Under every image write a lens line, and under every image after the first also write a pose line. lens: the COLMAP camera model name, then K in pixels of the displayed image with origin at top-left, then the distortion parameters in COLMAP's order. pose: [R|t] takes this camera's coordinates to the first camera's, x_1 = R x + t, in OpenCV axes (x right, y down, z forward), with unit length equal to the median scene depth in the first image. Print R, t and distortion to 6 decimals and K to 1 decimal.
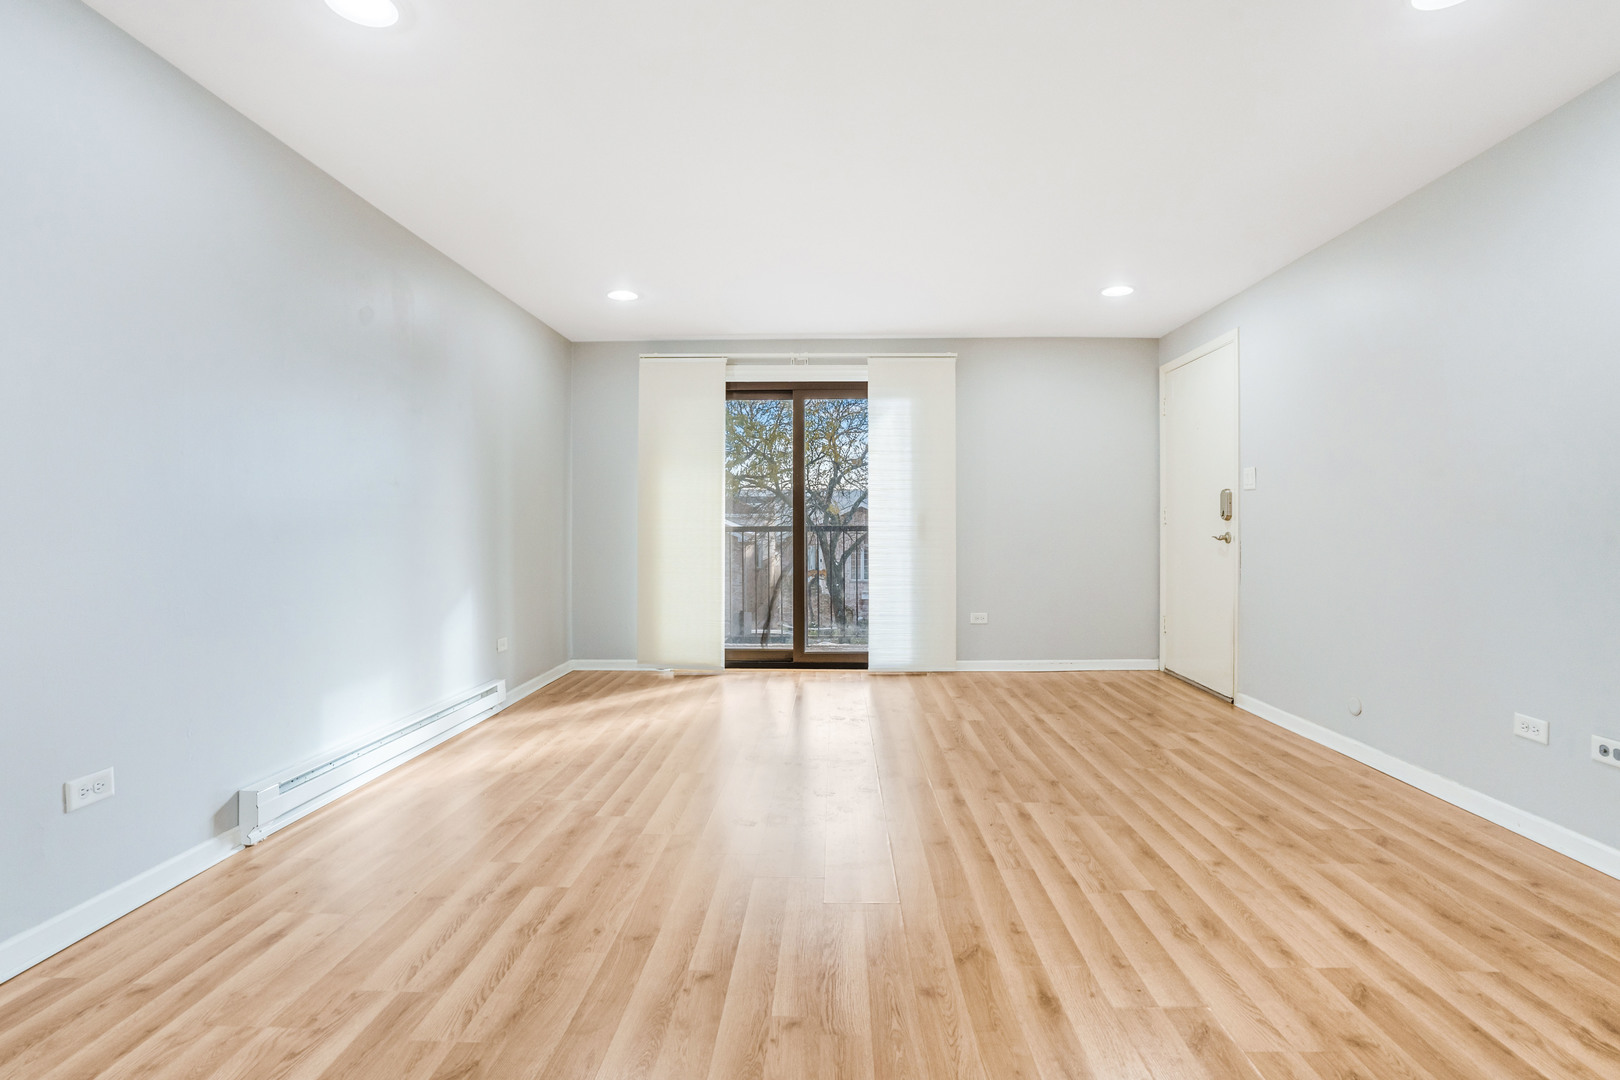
lens RADIAL K [[770.1, 0, 818.5], [0, 770.1, 522.4], [0, 0, 1]] dist [-0.009960, 0.002018]
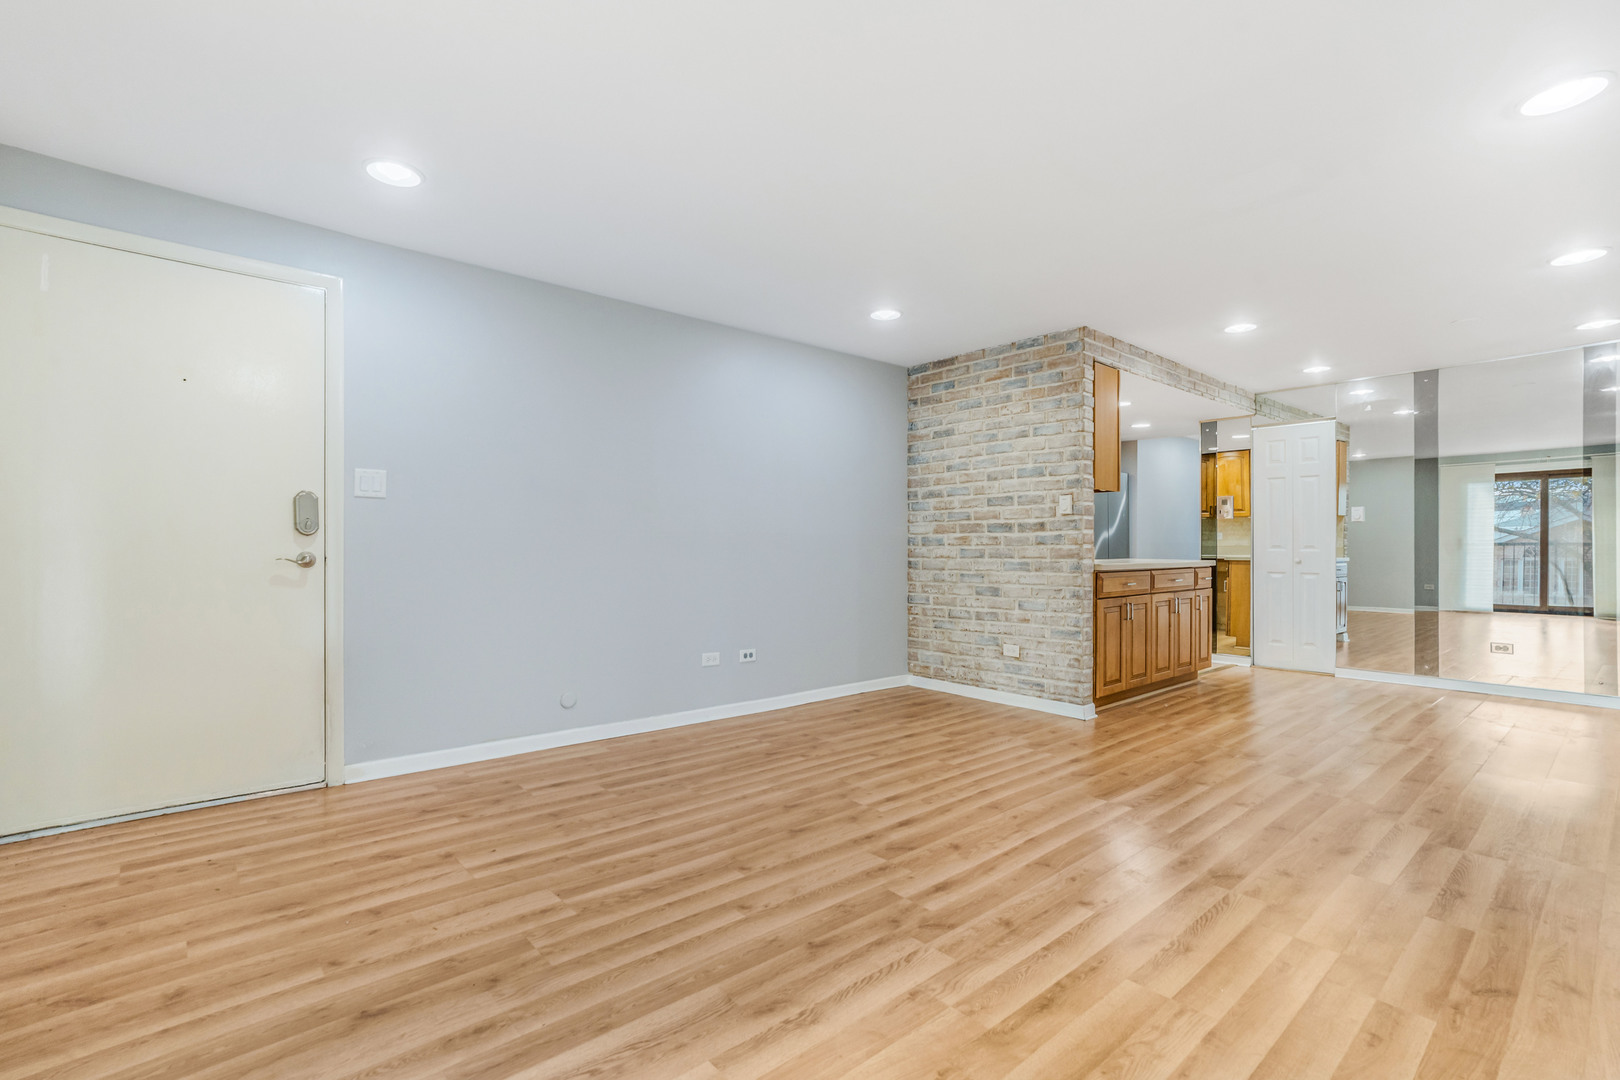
lens RADIAL K [[770.1, 0, 801.4], [0, 770.1, 534.7], [0, 0, 1]] dist [-0.009960, 0.002018]
pose [[-0.680782, 0.011053, 0.732403, -0.513065], [-0.006950, 0.999744, -0.021548, 0.014137], [-0.732453, -0.019759, -0.680531, 1.994163]]
